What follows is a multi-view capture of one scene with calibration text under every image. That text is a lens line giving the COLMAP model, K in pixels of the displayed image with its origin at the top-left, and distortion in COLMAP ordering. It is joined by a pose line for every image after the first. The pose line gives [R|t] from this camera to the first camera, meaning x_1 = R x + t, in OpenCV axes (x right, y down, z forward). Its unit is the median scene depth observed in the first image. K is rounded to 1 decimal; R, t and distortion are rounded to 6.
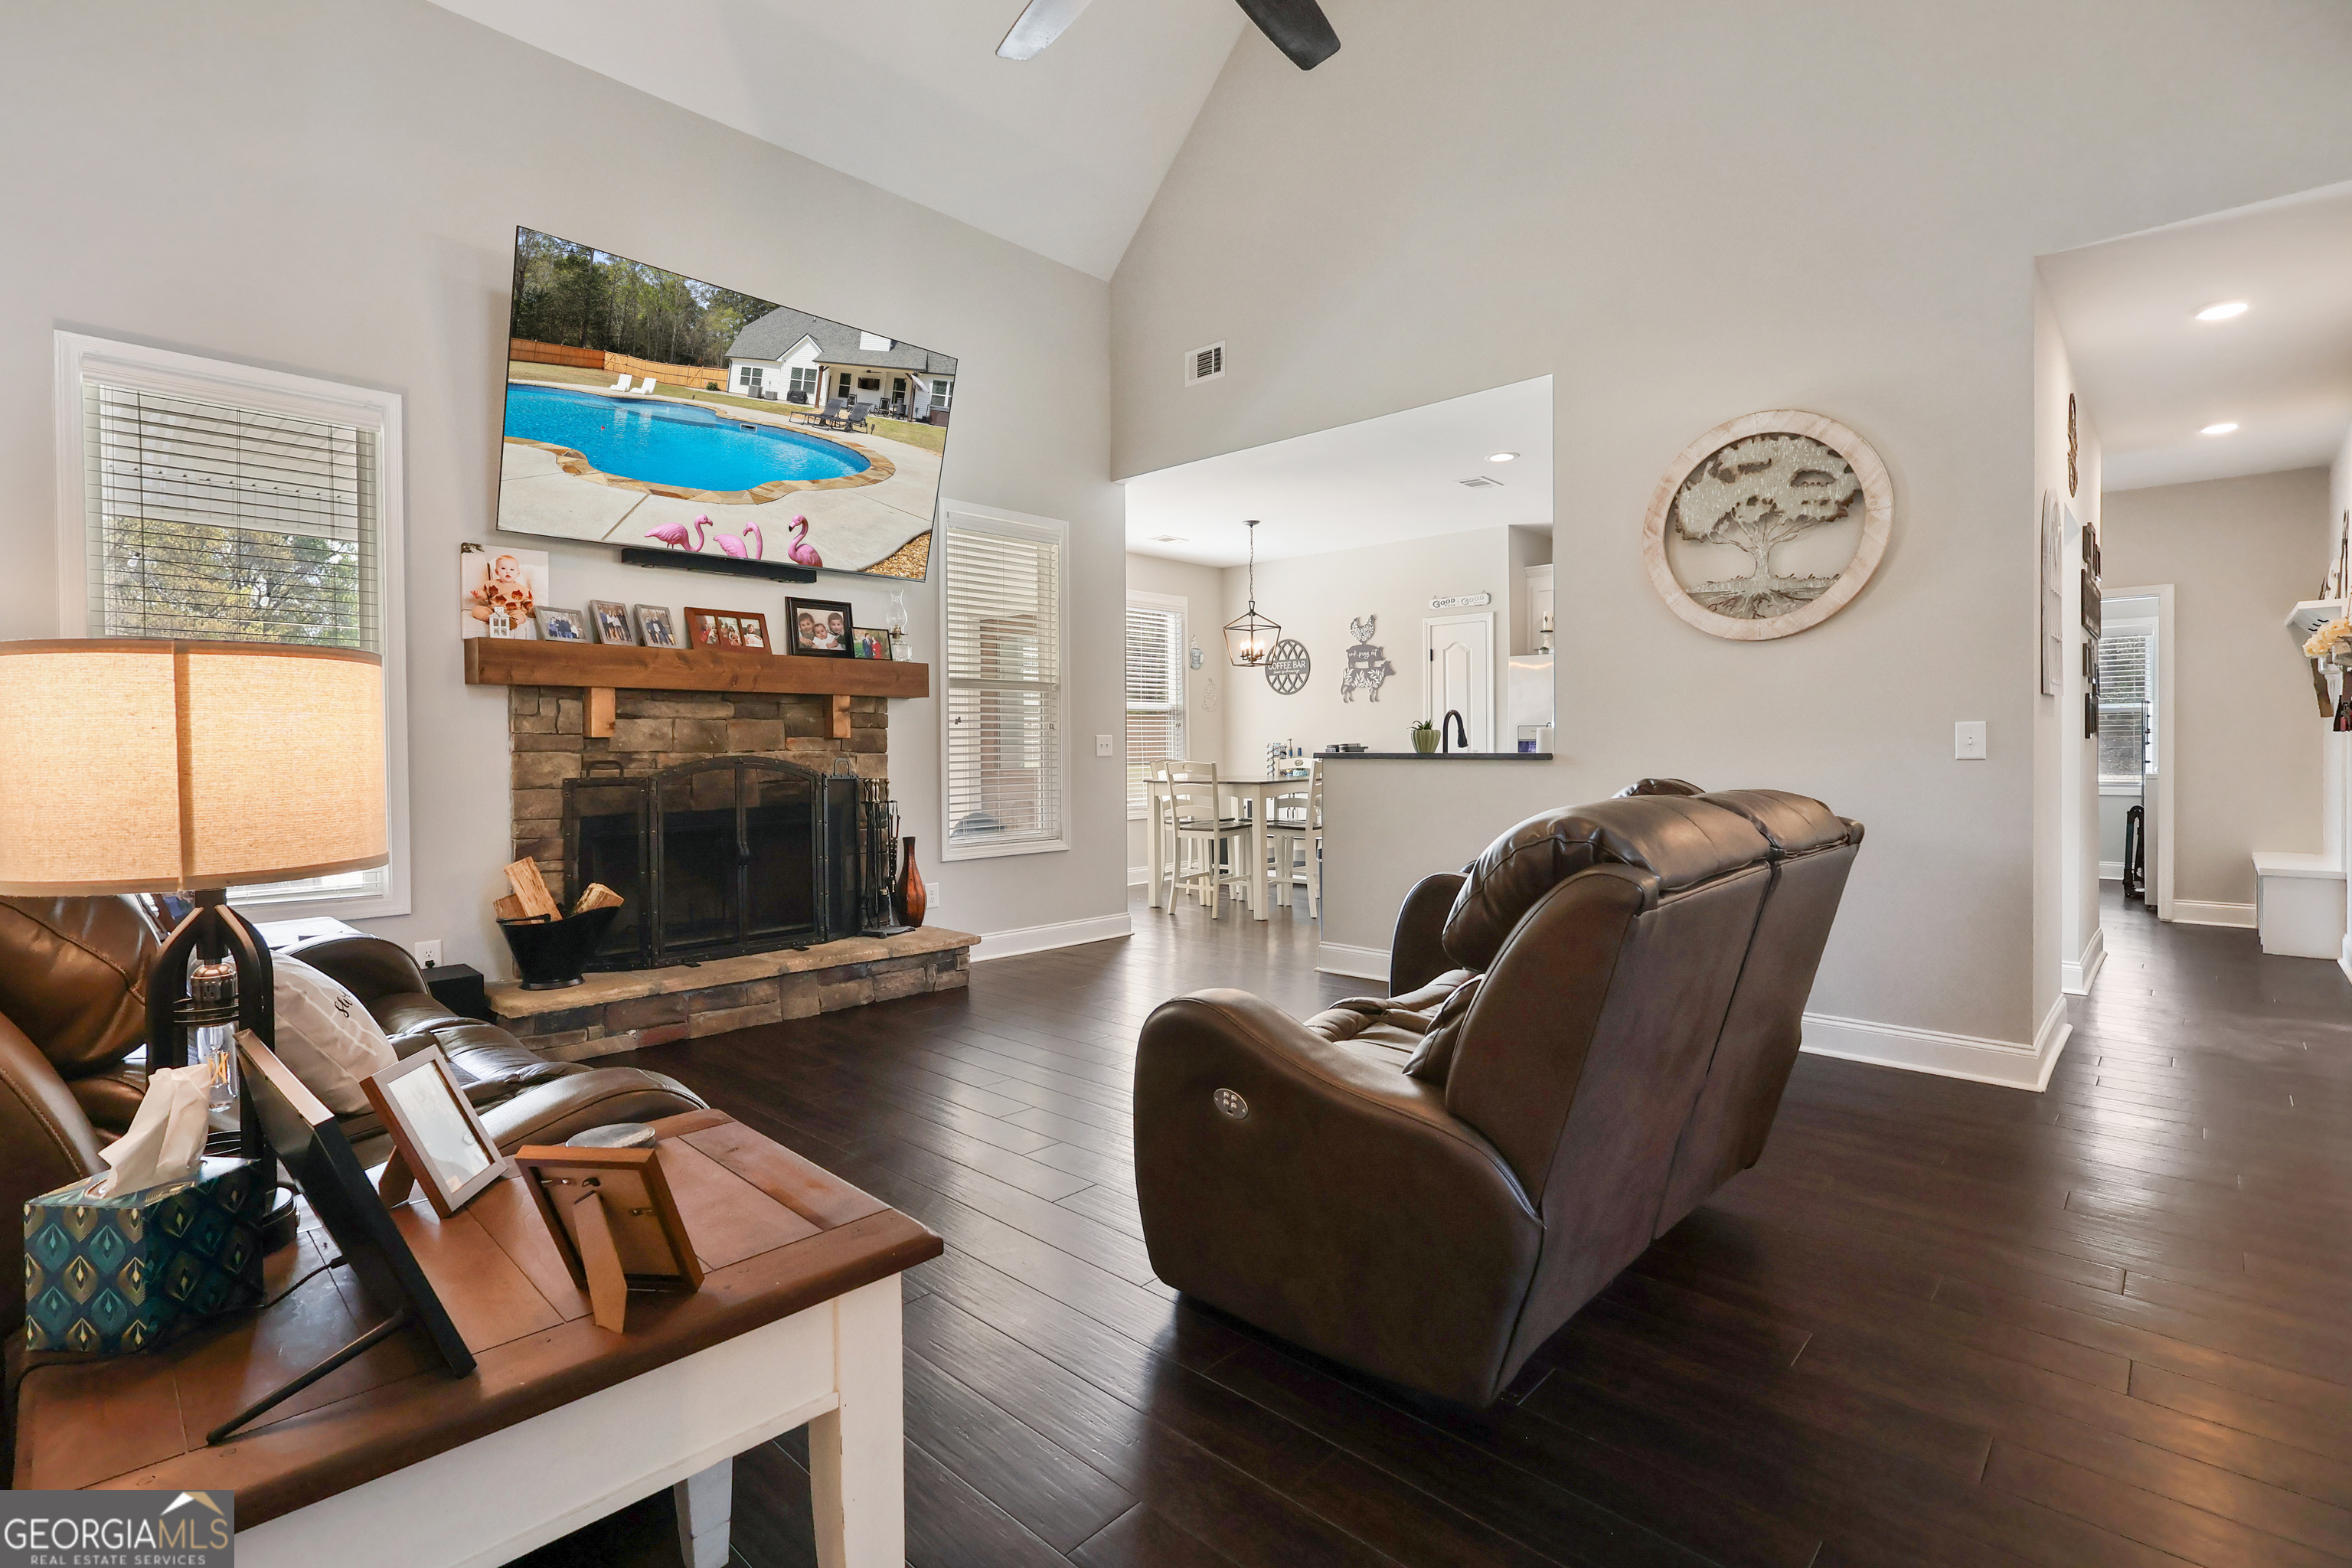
lens RADIAL K [[1110.2, 0, 1167.4], [0, 1110.2, 749.5], [0, 0, 1]] dist [-0.000728, -0.000769]
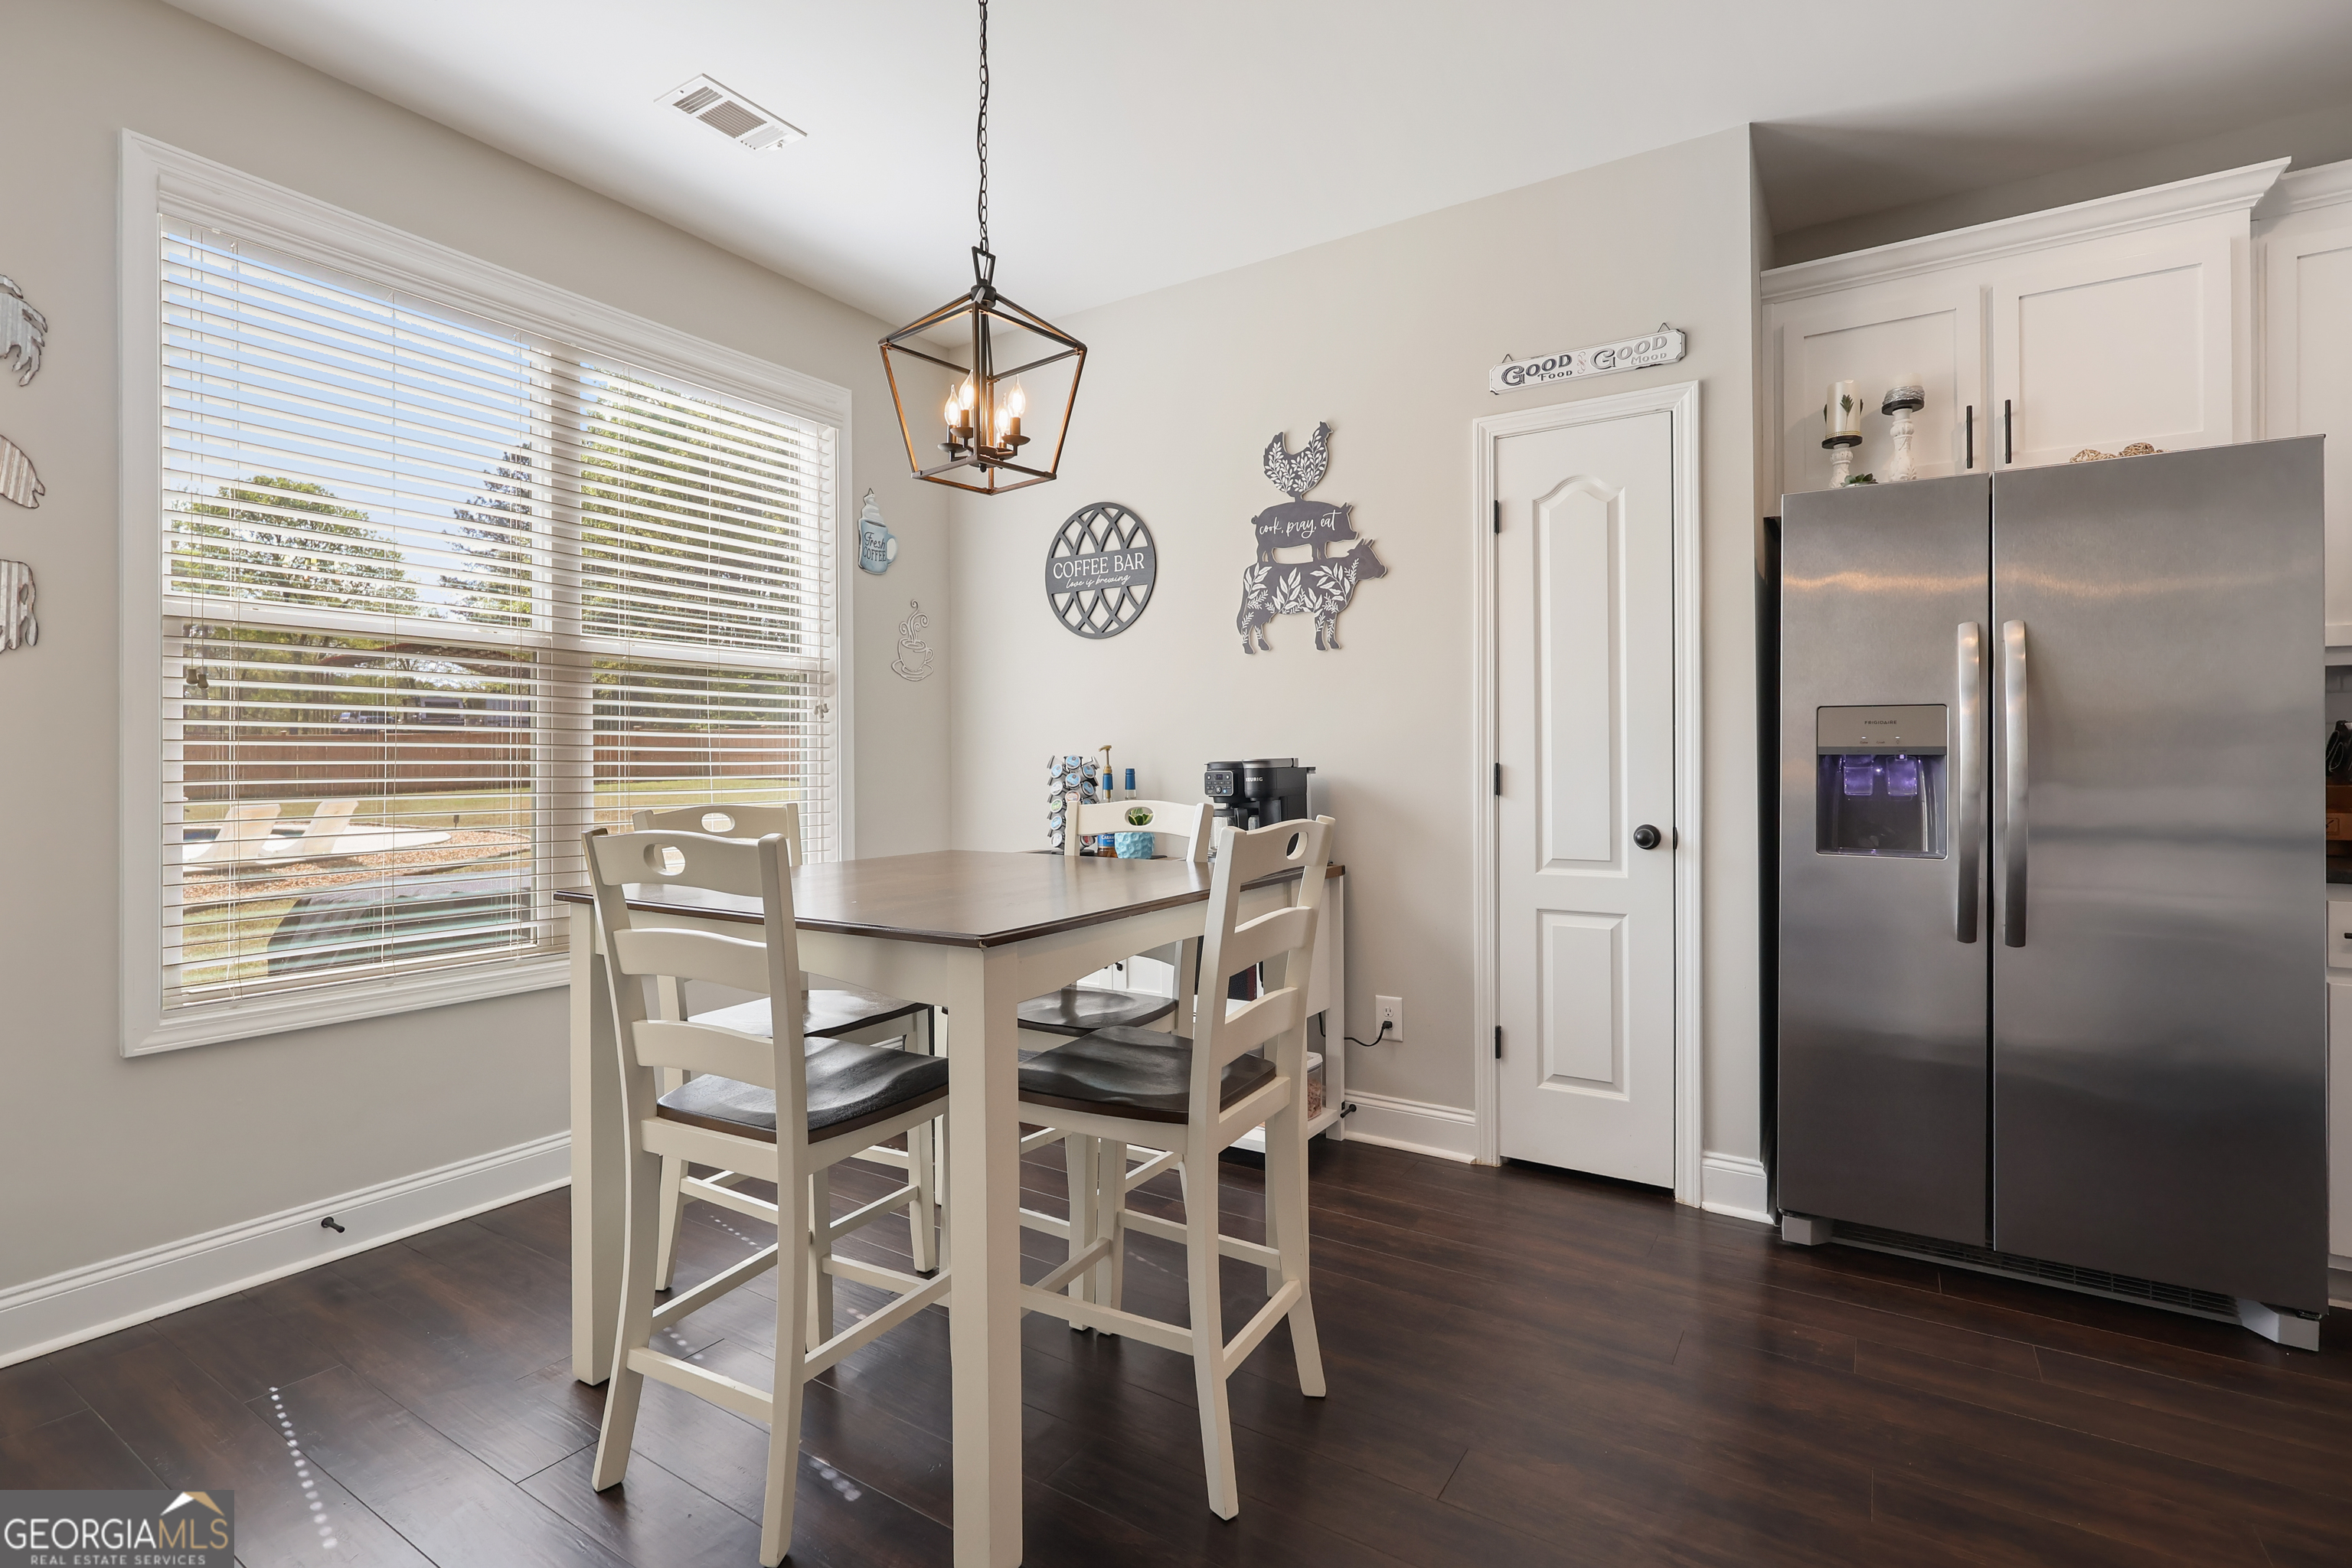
lens RADIAL K [[1110.2, 0, 1167.4], [0, 1110.2, 749.5], [0, 0, 1]] dist [-0.000728, -0.000769]
pose [[0.984367, 0.007202, 0.175981, 0.064449], [-0.004692, 0.999881, -0.014676, -0.002798], [-0.176066, 0.013621, 0.984284, 0.626205]]
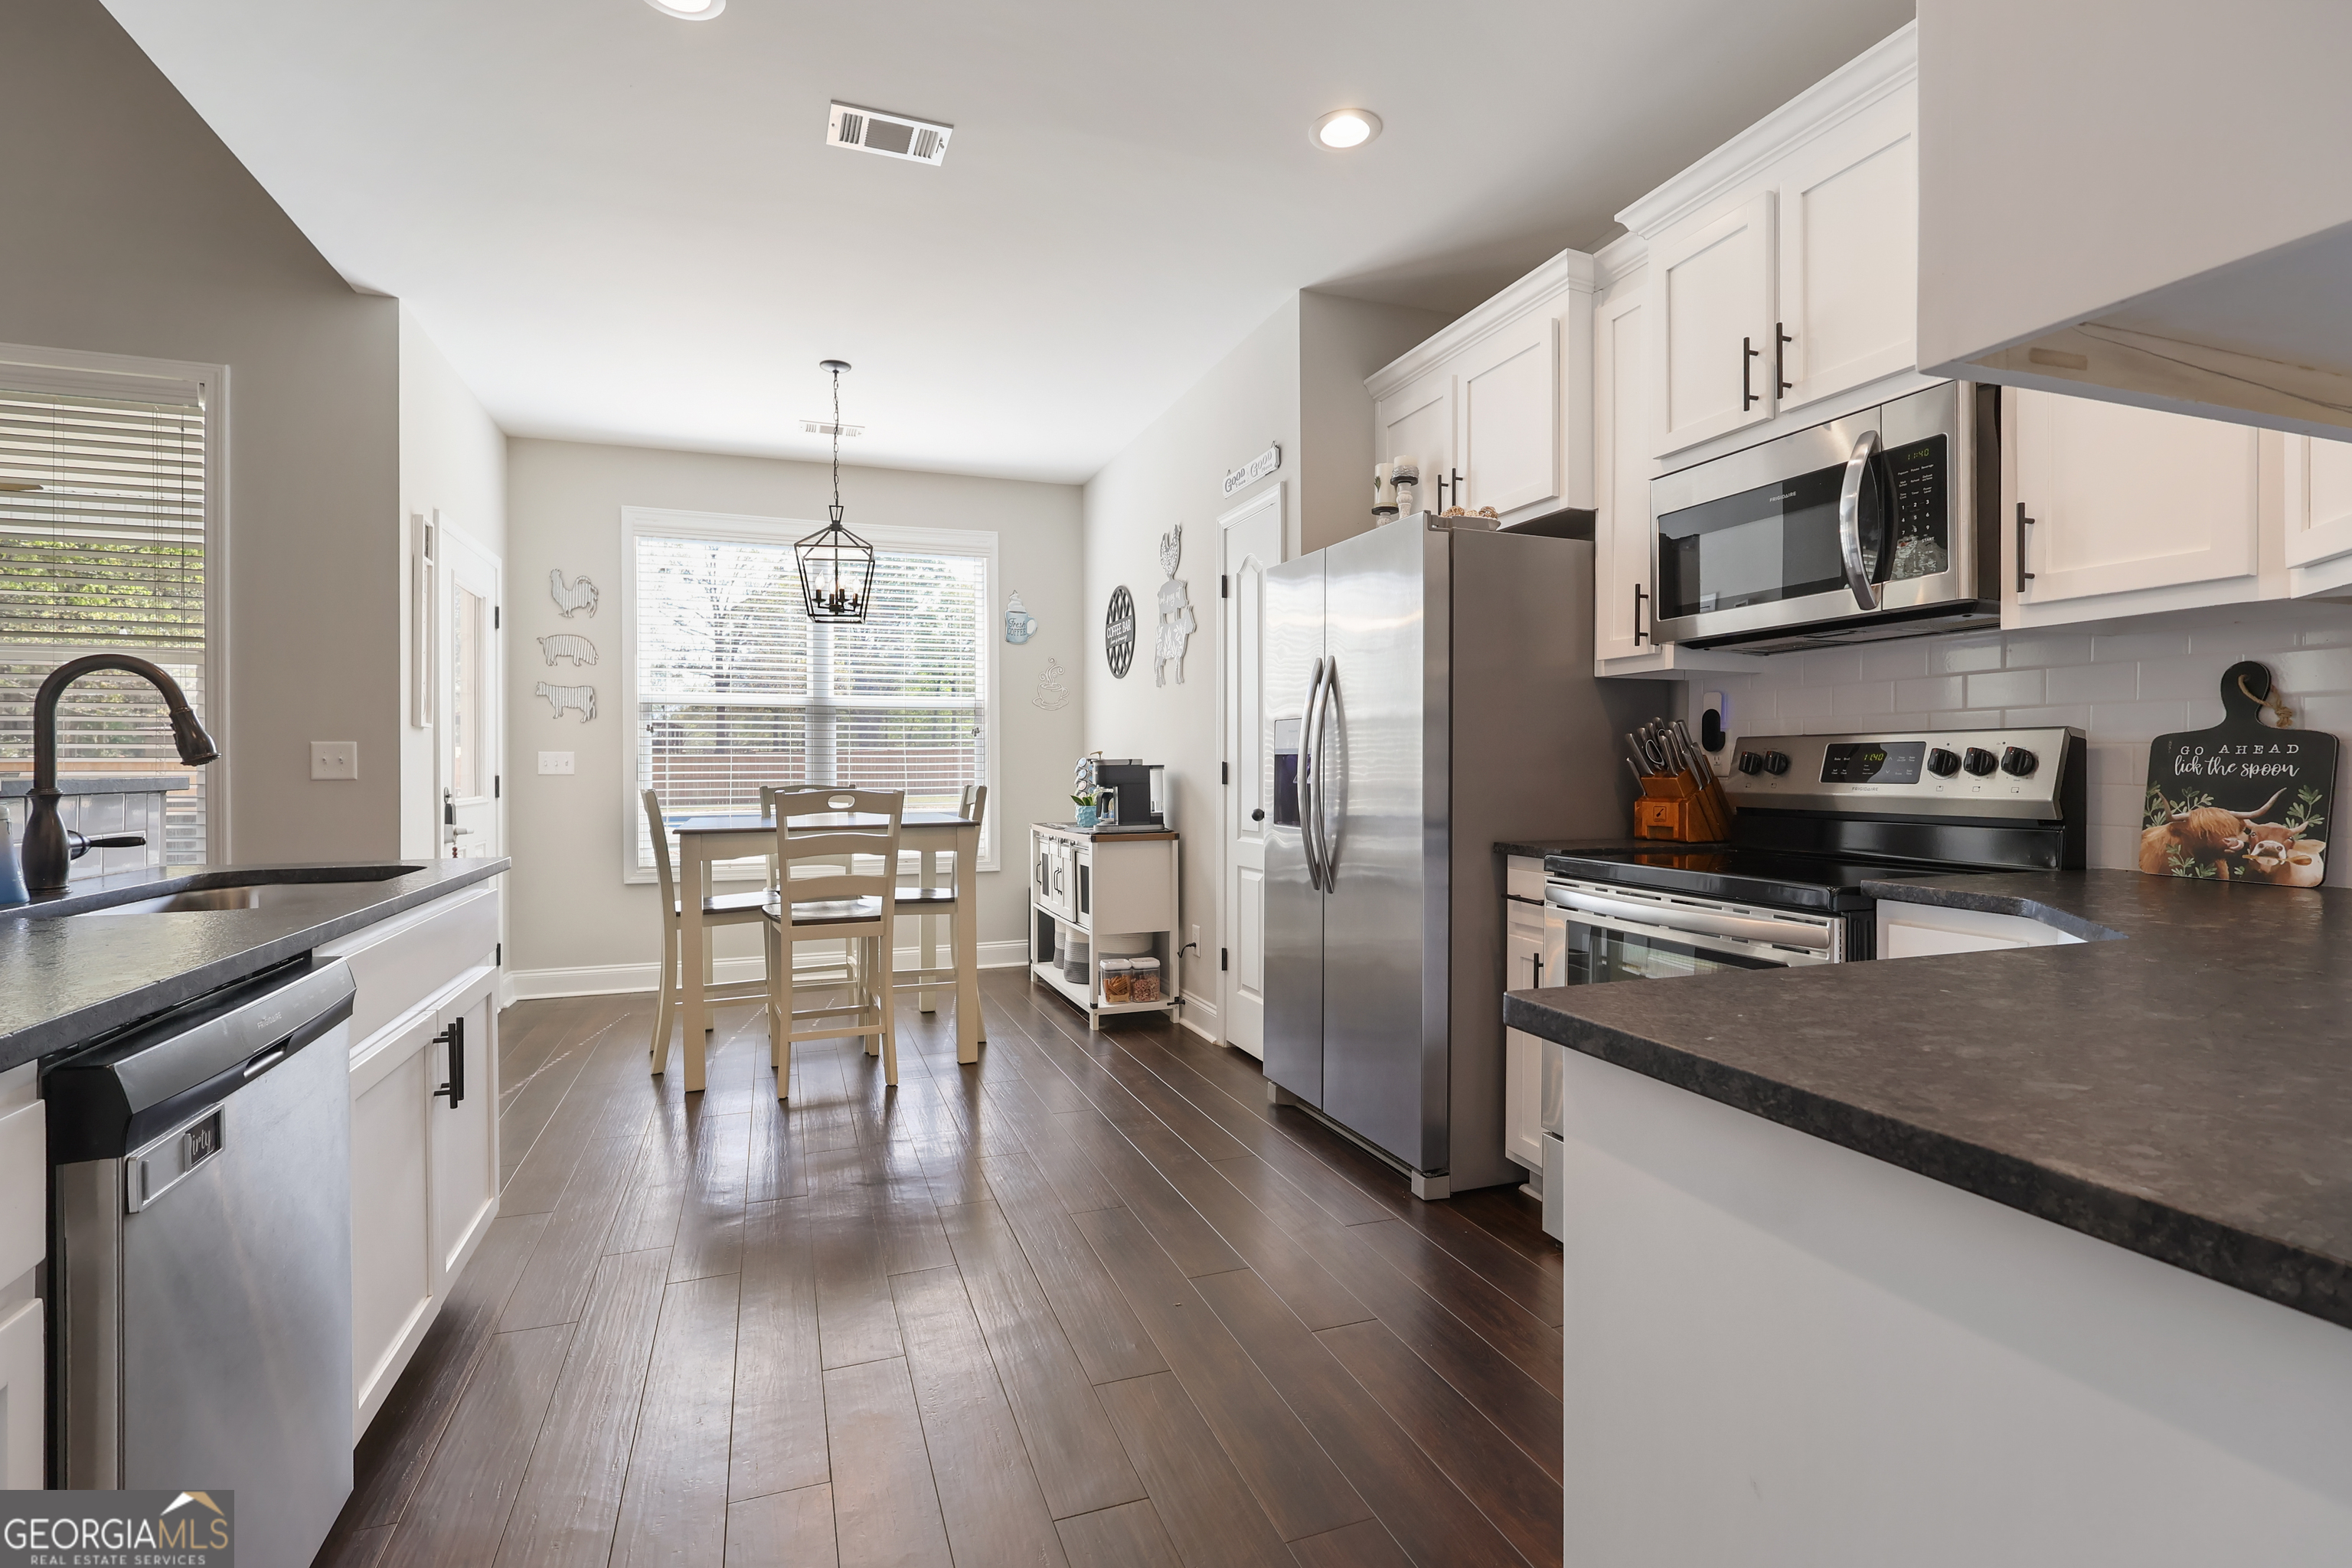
lens RADIAL K [[1110.2, 0, 1167.4], [0, 1110.2, 749.5], [0, 0, 1]] dist [-0.000728, -0.000769]
pose [[0.890409, -0.005372, -0.455129, 0.422455], [-0.001485, 0.999891, -0.014709, -0.002142], [0.455159, 0.013773, 0.890304, 0.505116]]
